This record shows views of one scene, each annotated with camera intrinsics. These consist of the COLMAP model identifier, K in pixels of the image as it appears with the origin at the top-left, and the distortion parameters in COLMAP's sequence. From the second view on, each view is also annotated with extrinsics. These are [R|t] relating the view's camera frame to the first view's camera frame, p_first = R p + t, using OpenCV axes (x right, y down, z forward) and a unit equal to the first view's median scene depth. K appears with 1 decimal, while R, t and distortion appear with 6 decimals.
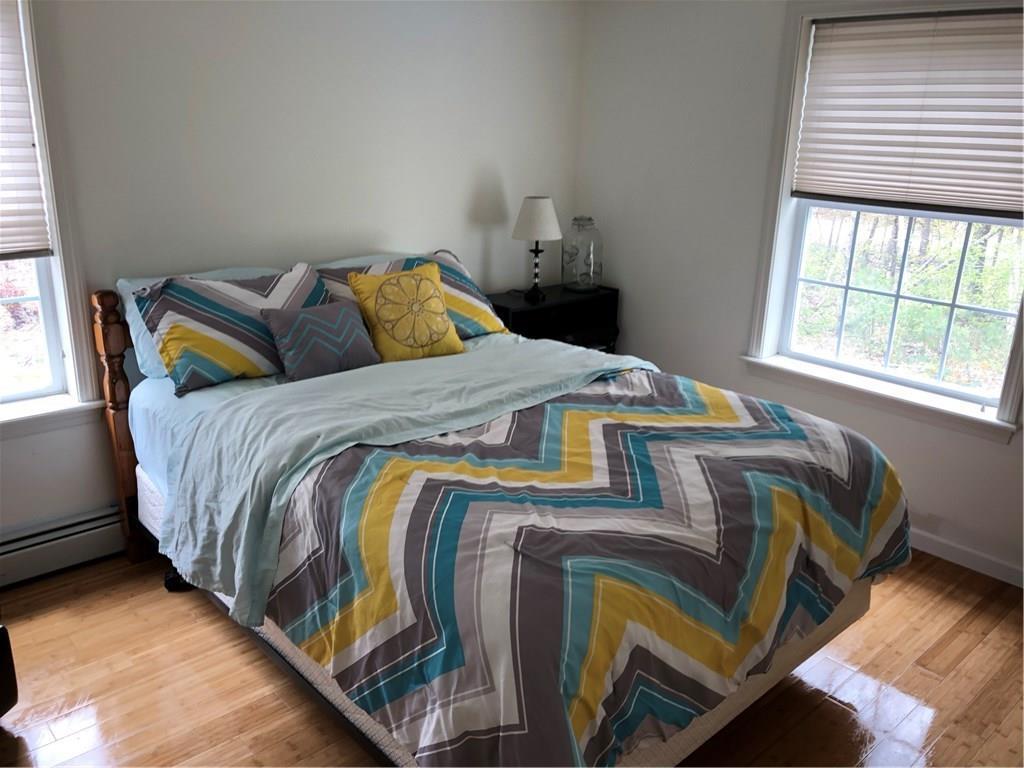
lens RADIAL K [[836.2, 0, 511.9], [0, 836.2, 380.2], [0, 0, 1]] dist [0.049014, -0.049747]
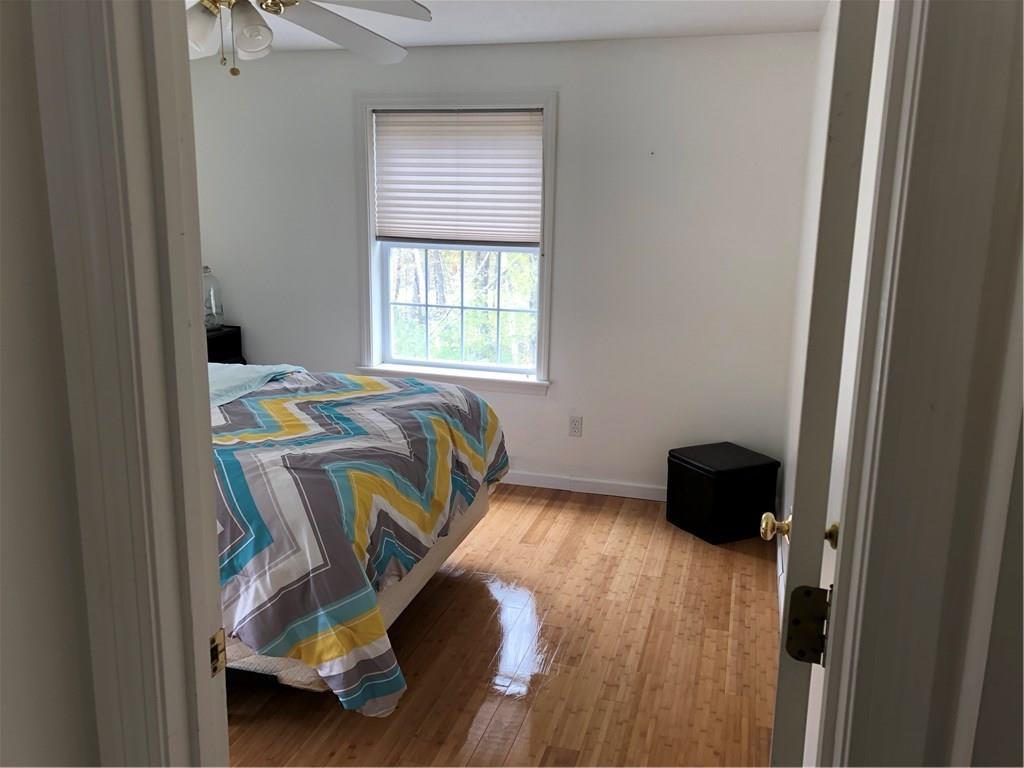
lens RADIAL K [[836.2, 0, 520.6], [0, 836.2, 388.1], [0, 0, 1]] dist [0.049014, -0.049747]
pose [[0.848321, -0.122771, 0.515053, -0.310819], [0.161023, 0.986493, -0.030068, 0.146694], [-0.504404, 0.108443, 0.856631, -0.359940]]
